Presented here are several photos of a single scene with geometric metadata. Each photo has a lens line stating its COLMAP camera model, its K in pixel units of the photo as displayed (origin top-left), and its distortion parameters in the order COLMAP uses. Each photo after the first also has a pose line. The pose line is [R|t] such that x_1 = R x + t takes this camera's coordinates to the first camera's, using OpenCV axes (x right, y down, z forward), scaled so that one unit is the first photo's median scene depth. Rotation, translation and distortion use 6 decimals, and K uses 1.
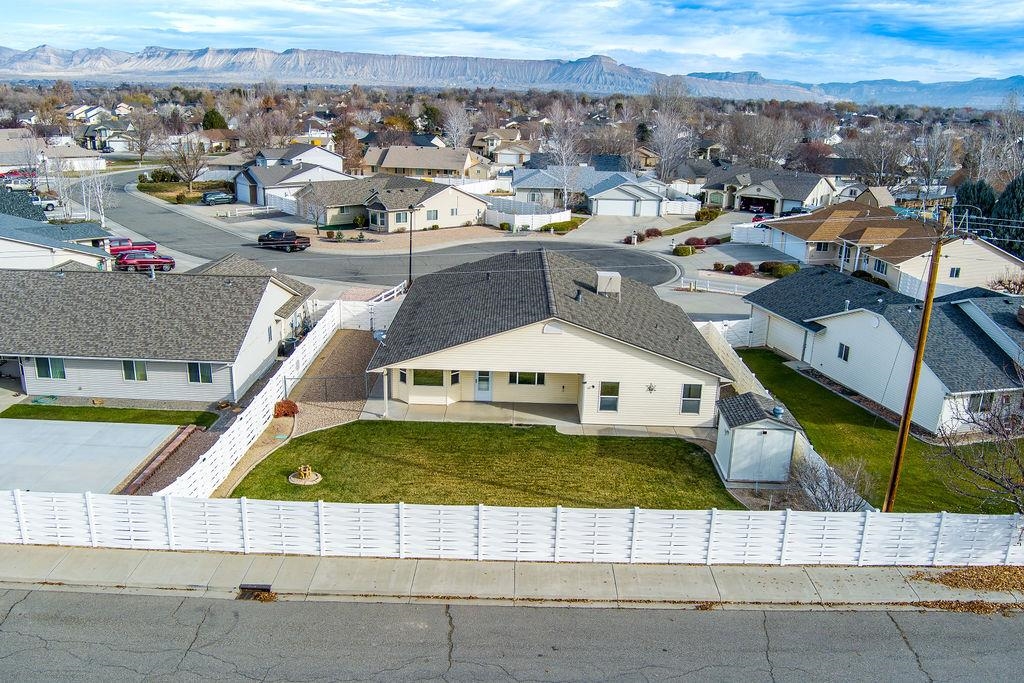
lens RADIAL K [[825.7, 0, 512.0], [0, 825.7, 341.5], [0, 0, 1]] dist [-0.081738, 0.038081]
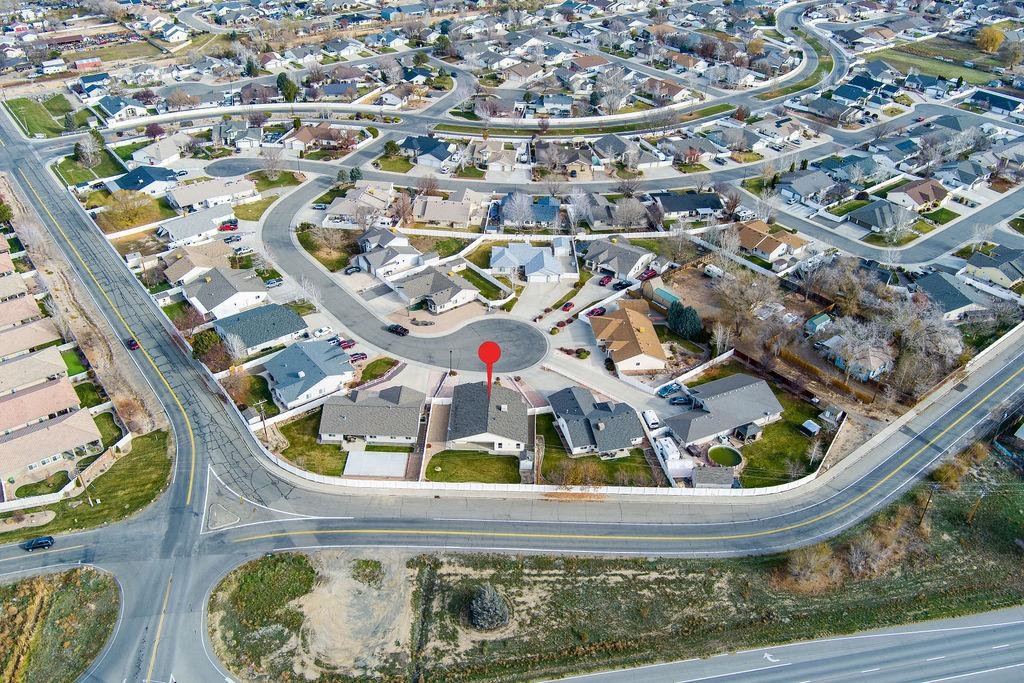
lens RADIAL K [[825.7, 0, 512.0], [0, 825.7, 341.5], [0, 0, 1]] dist [-0.081738, 0.038081]
pose [[0.999936, 0.002405, -0.011035, 0.233367], [0.000912, 0.956675, 0.291155, -1.825556], [0.011257, -0.291146, 0.956612, -3.221194]]
